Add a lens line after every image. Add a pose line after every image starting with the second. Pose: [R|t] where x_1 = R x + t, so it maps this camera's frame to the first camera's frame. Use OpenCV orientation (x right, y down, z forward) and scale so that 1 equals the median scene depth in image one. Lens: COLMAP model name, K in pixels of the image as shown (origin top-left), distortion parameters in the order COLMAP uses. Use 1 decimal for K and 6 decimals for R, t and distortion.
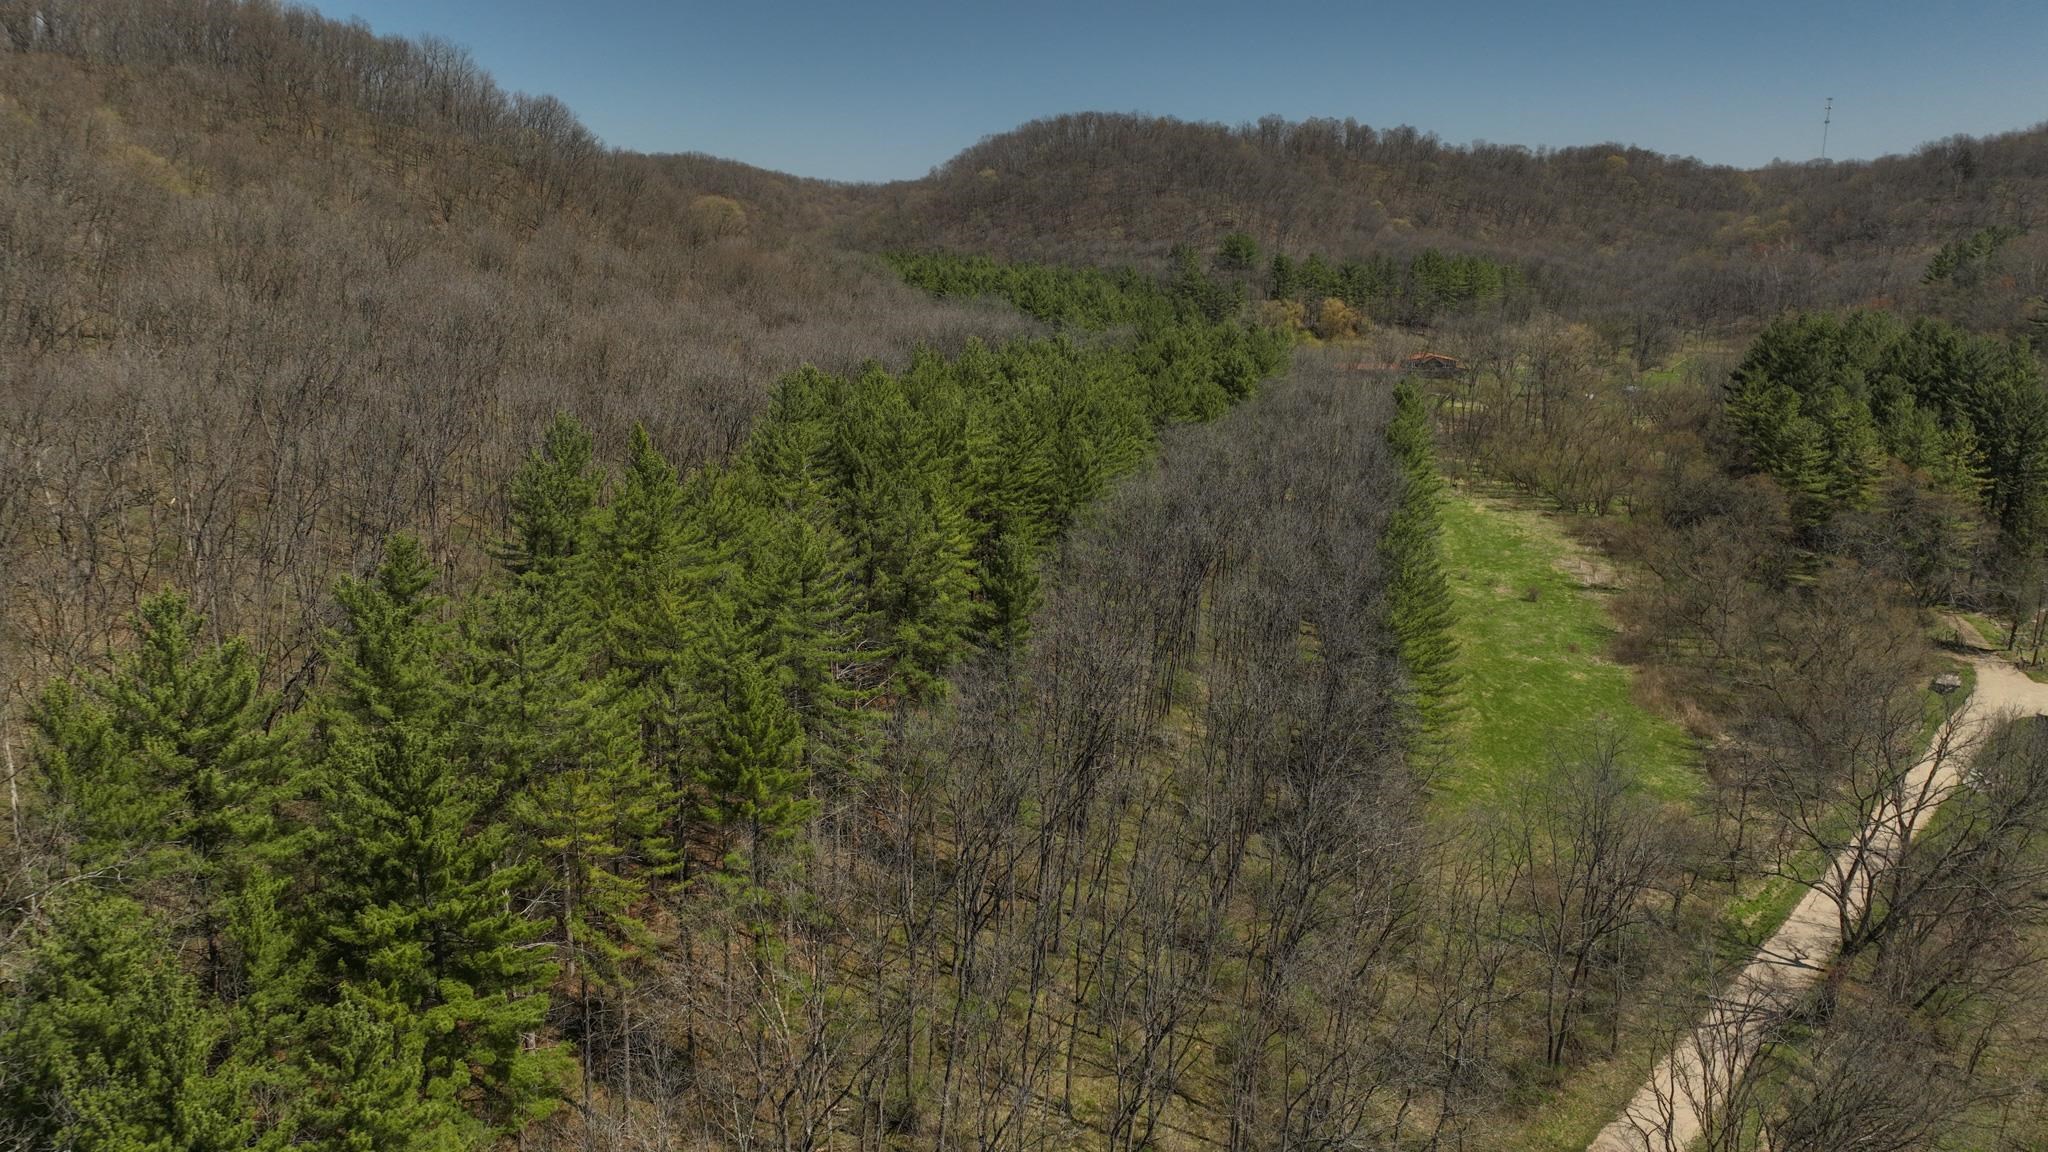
lens RADIAL K [[1433.9, 0, 1023.9], [0, 1433.9, 577.7], [0, 0, 1]] dist [-0.006297, 0.023791]
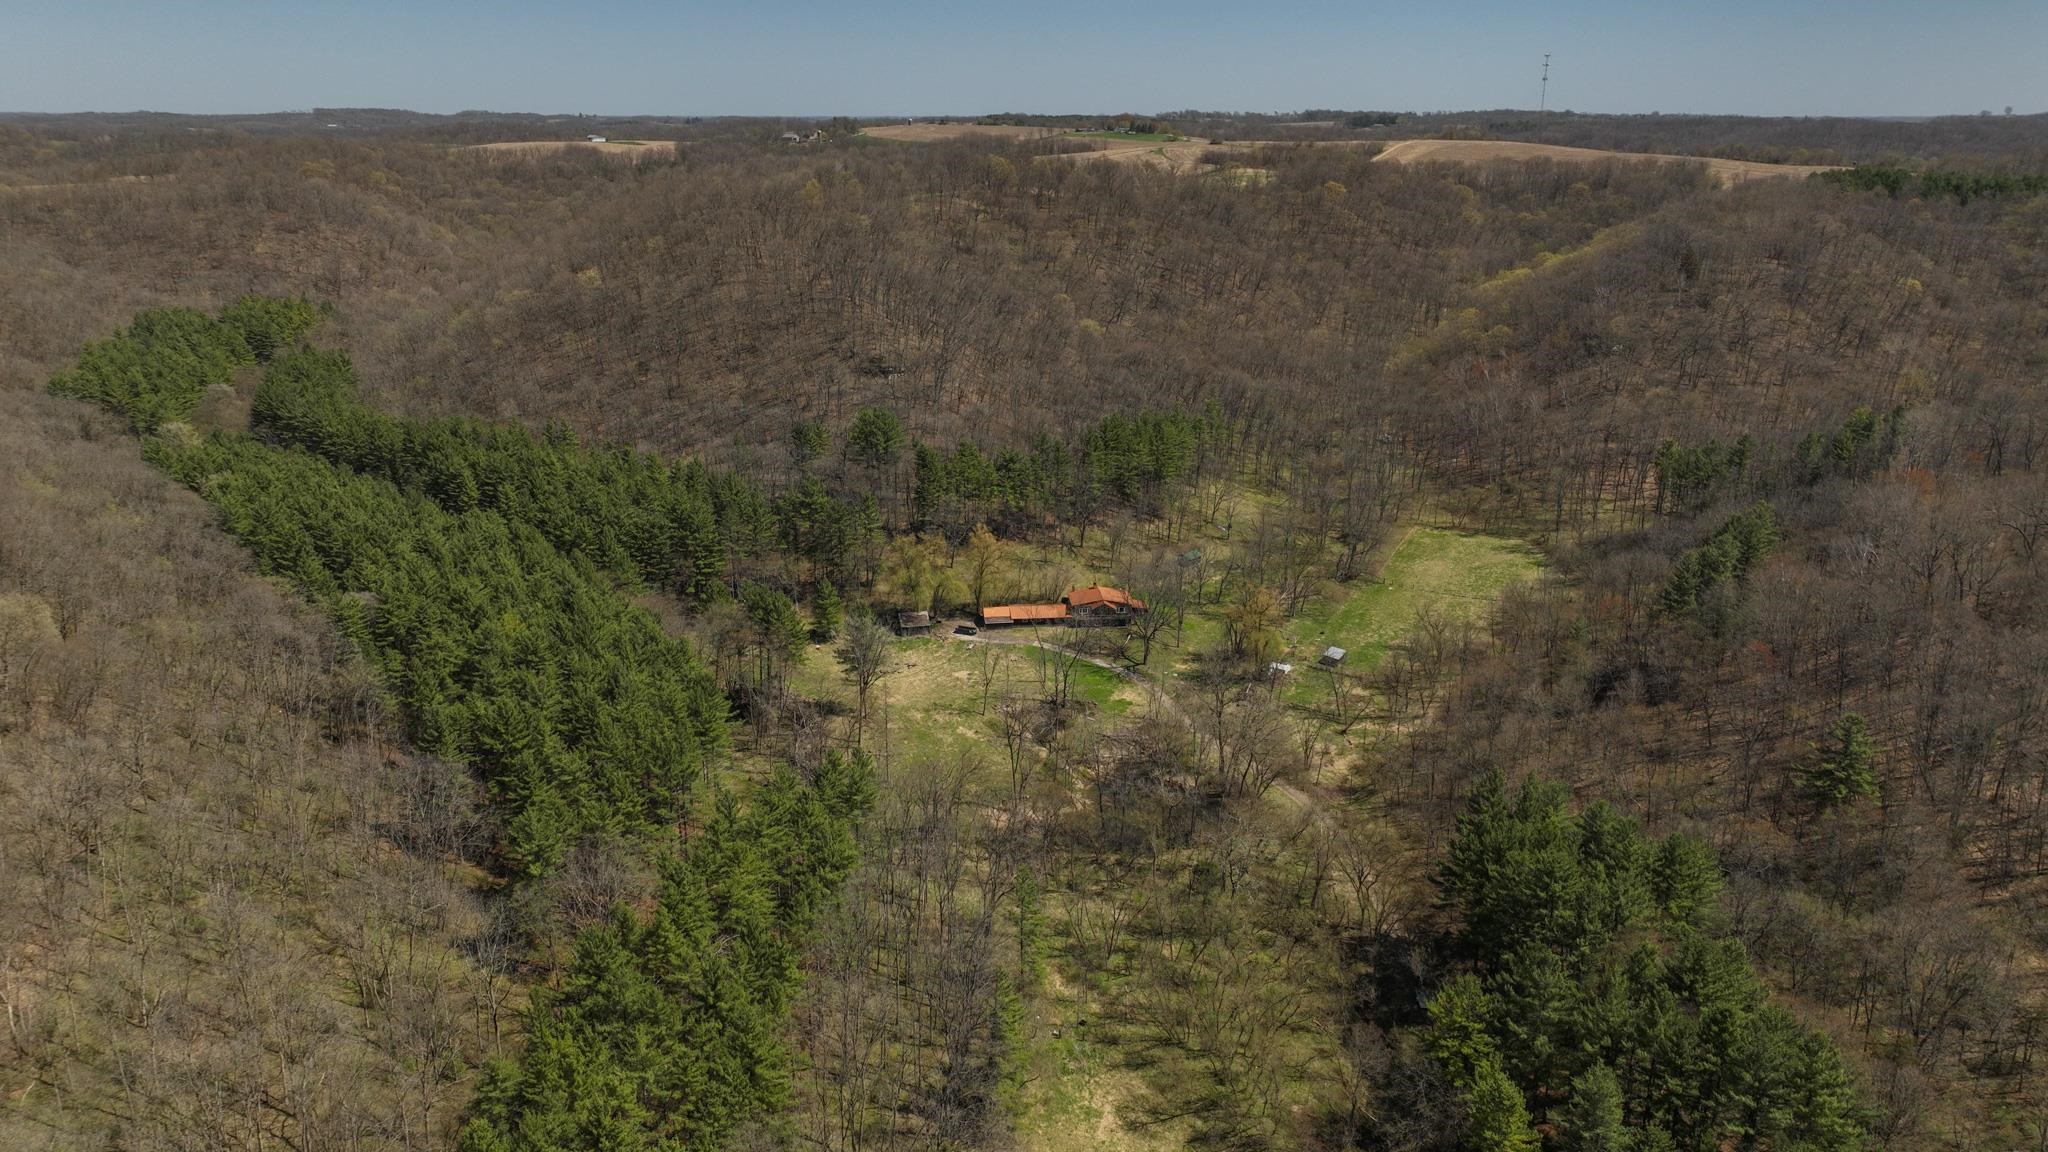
lens RADIAL K [[1433.9, 0, 1025.3], [0, 1433.9, 574.2], [0, 0, 1]] dist [-0.006297, 0.023791]
pose [[0.986192, -0.052109, 0.157196, 0.203886], [0.039872, 0.995996, 0.080017, -0.420883], [-0.160736, -0.072644, 0.984320, 0.368554]]
